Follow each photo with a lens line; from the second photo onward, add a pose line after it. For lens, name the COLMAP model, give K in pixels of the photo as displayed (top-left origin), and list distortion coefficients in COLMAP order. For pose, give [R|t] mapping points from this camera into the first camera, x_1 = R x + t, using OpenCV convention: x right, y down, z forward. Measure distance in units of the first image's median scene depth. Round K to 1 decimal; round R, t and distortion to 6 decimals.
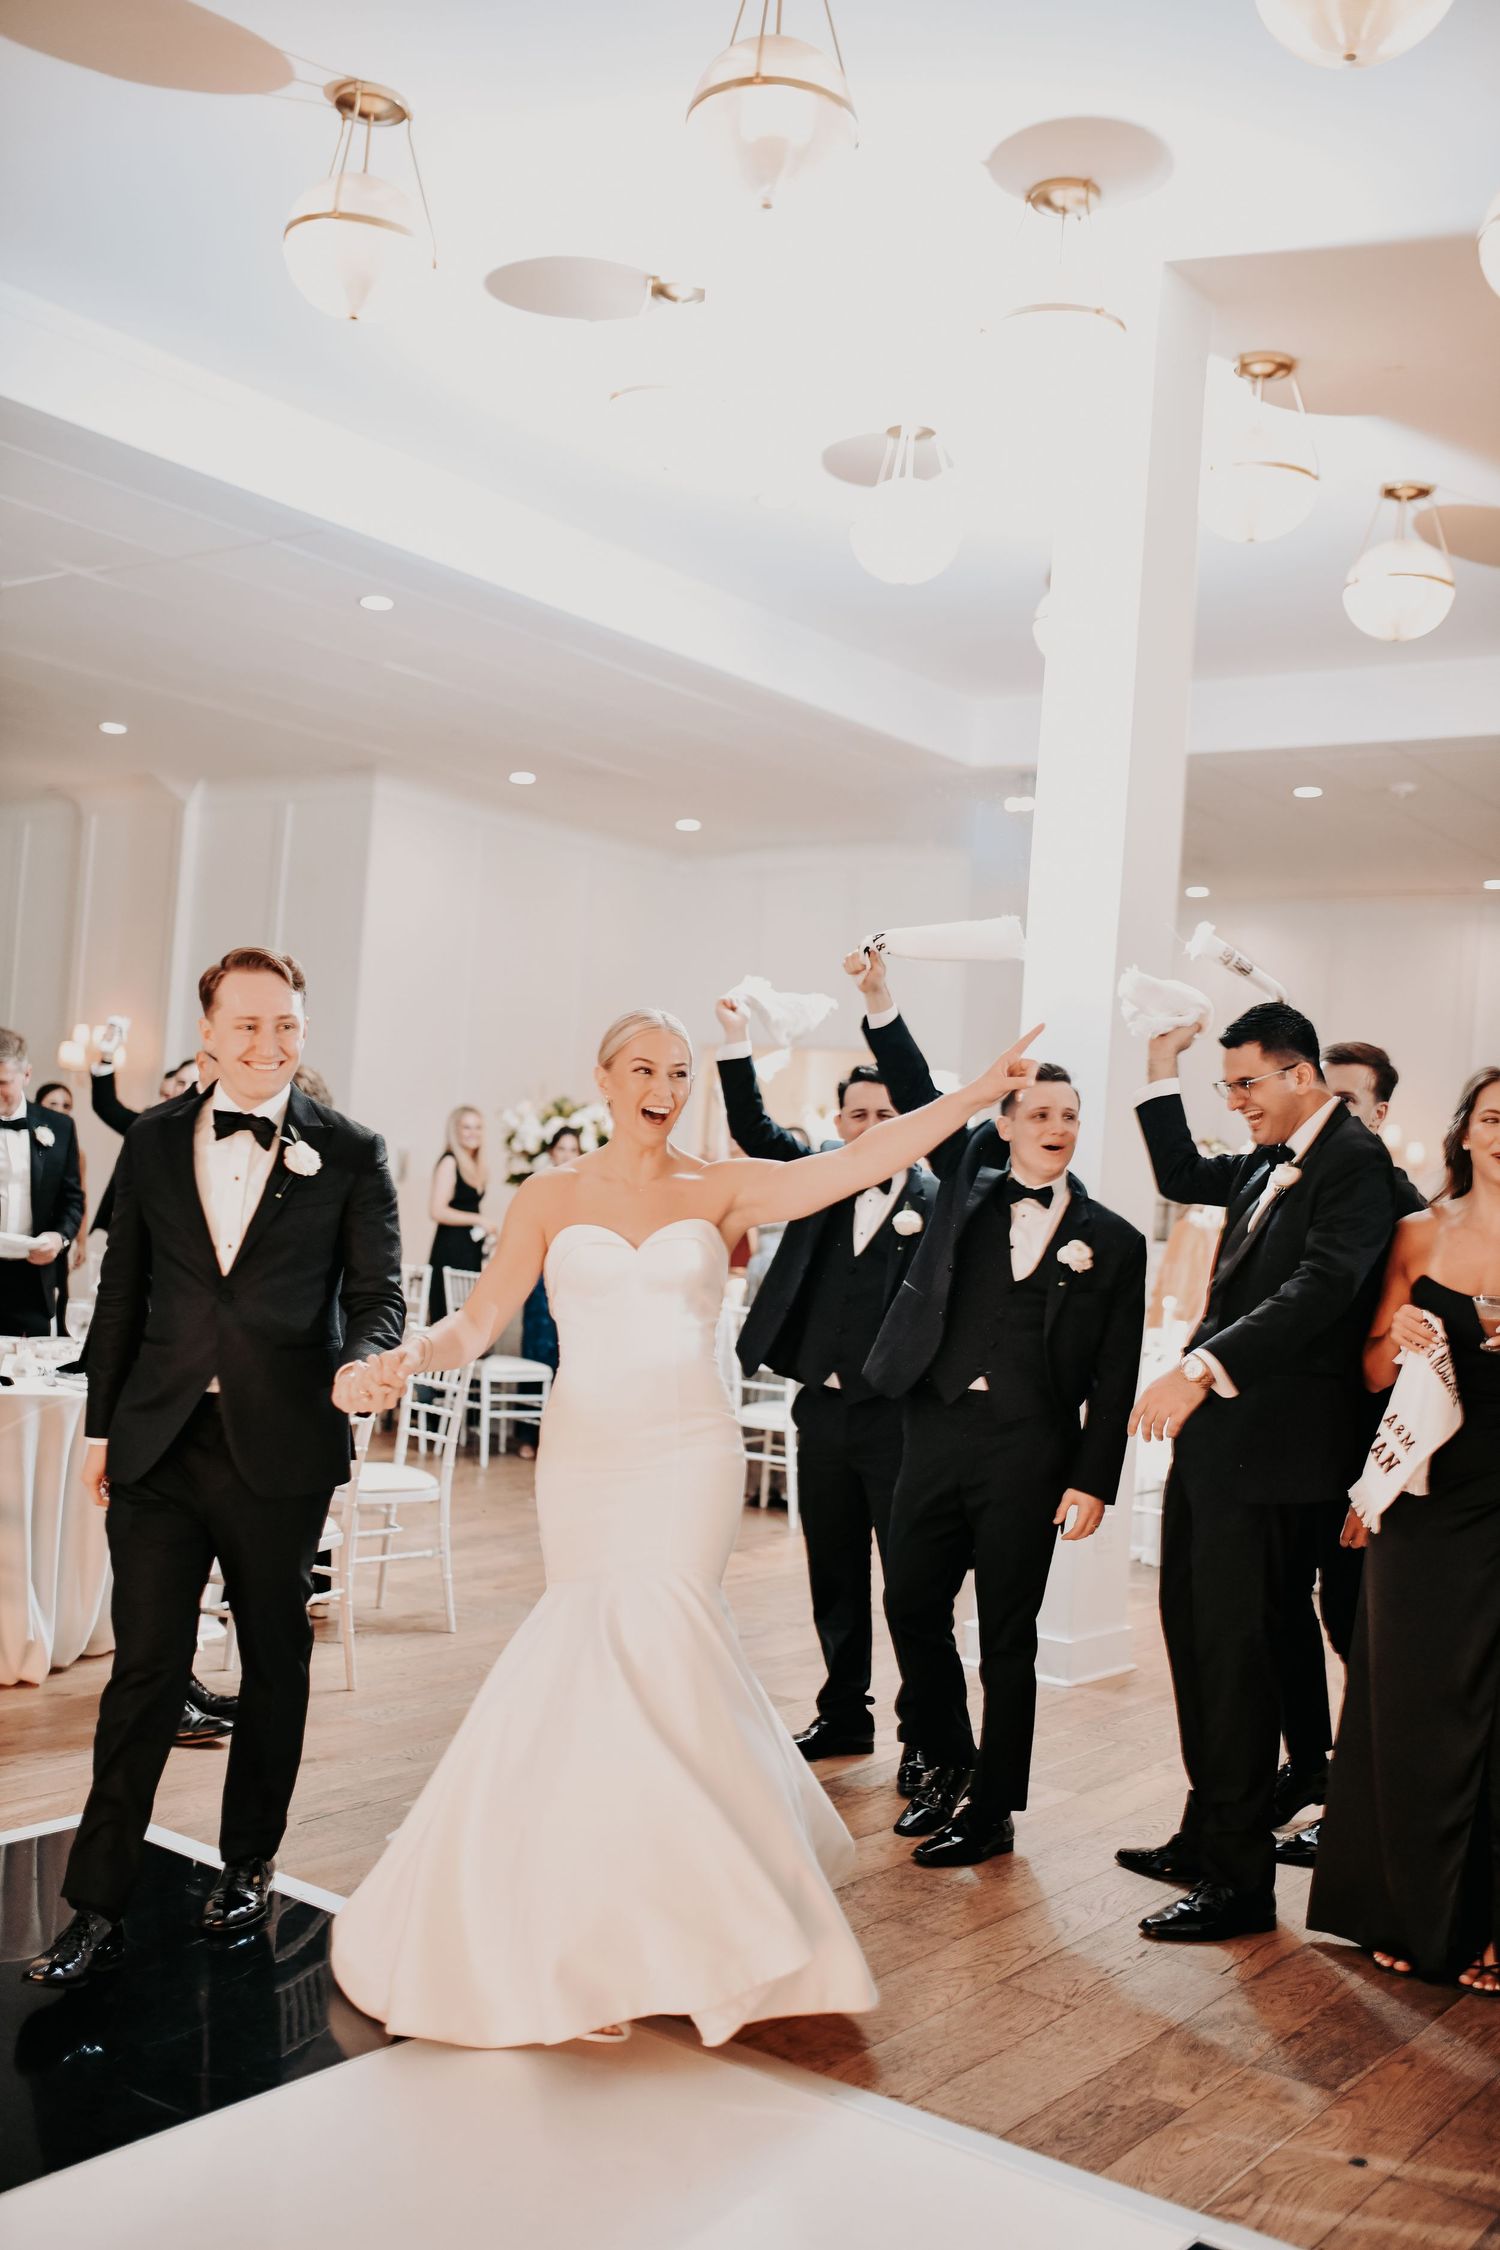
lens RADIAL K [[2318.2, 0, 750.0], [0, 2318.2, 1125.0], [0, 0, 1]] dist [-0.015578, -0.018647]
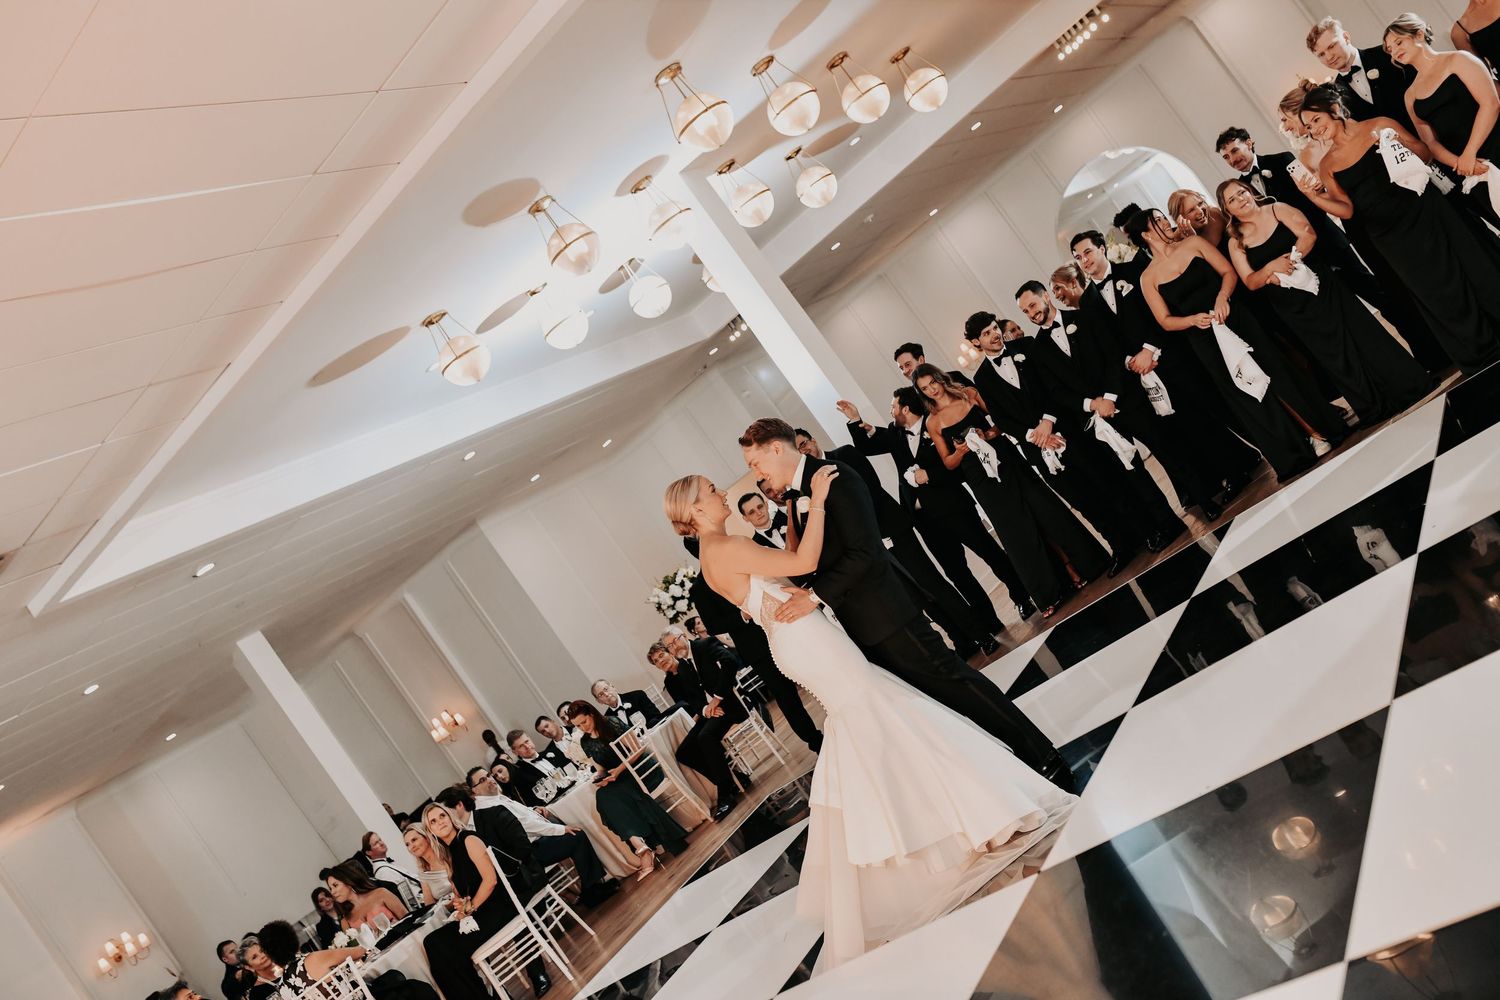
lens RADIAL K [[1545.5, 0, 750.0], [0, 1545.5, 500.0], [0, 0, 1]] dist [-0.015578, -0.018647]
pose [[0.755973, -0.651566, 0.062978, -0.100251], [0.653108, 0.757246, -0.005335, -0.009702], [-0.044214, 0.045165, 0.998001, -0.650191]]
